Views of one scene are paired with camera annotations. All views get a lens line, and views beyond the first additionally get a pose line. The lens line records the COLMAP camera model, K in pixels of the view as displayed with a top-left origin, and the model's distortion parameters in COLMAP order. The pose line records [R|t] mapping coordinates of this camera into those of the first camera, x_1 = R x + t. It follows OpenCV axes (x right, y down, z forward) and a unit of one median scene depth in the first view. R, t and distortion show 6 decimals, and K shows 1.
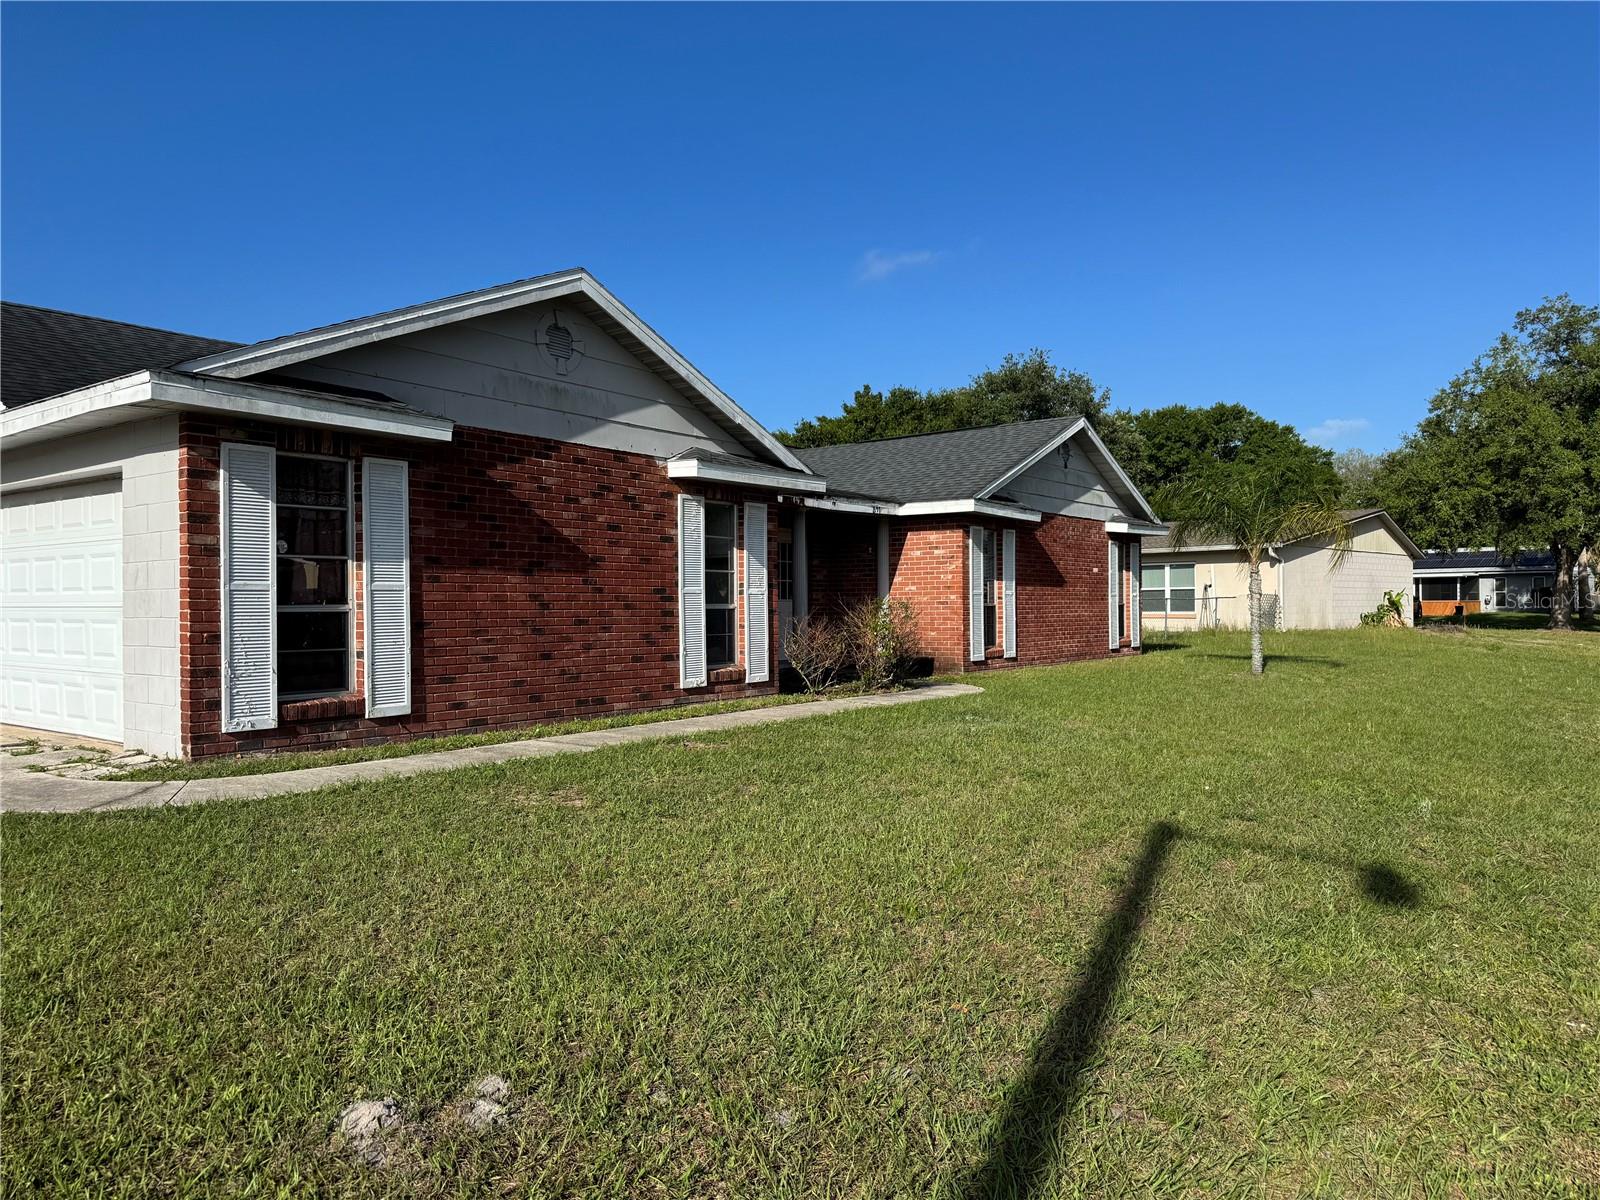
lens RADIAL K [[1122.7, 0, 801.3], [0, 1122.7, 596.0], [0, 0, 1]] dist [0.072235, -0.081105]
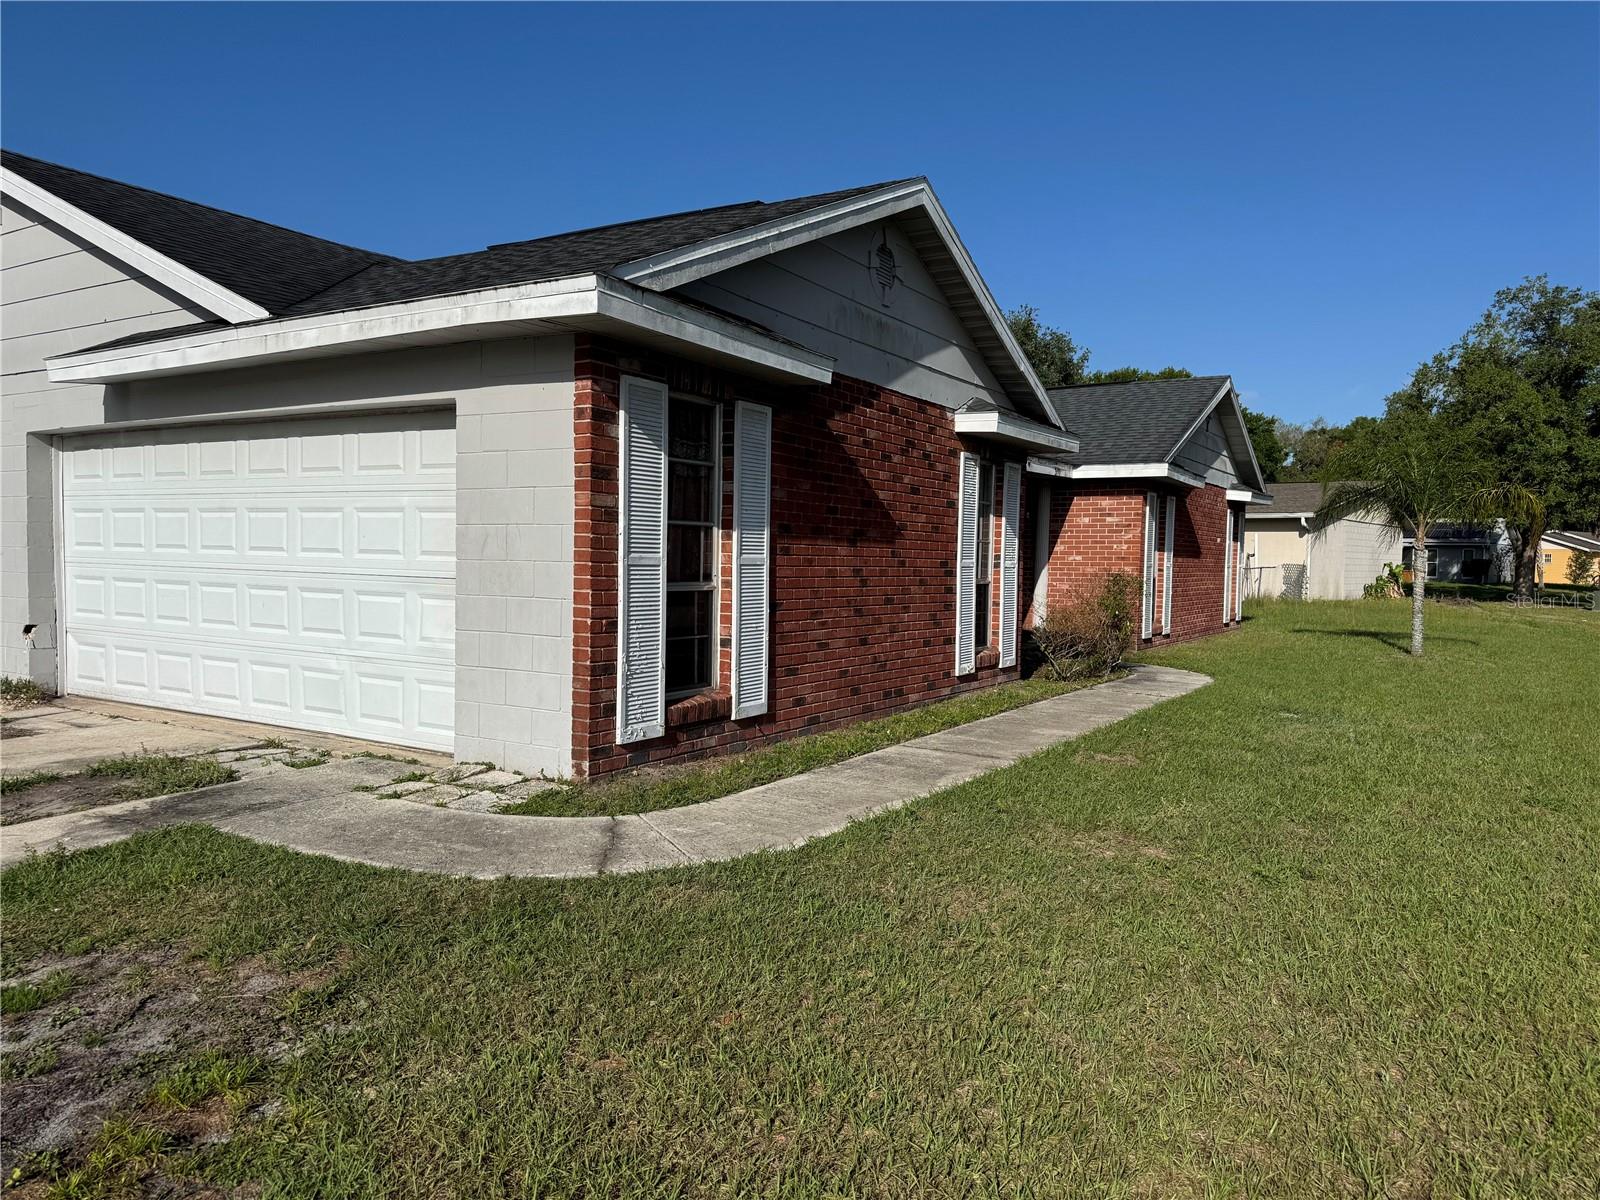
lens RADIAL K [[1122.7, 0, 812.4], [0, 1122.7, 607.9], [0, 0, 1]] dist [0.072235, -0.081105]
pose [[0.994651, 0.019568, 0.101419, -0.341864], [-0.024956, 0.998328, 0.052140, -0.014627], [-0.100230, -0.054392, 0.993476, 0.158943]]
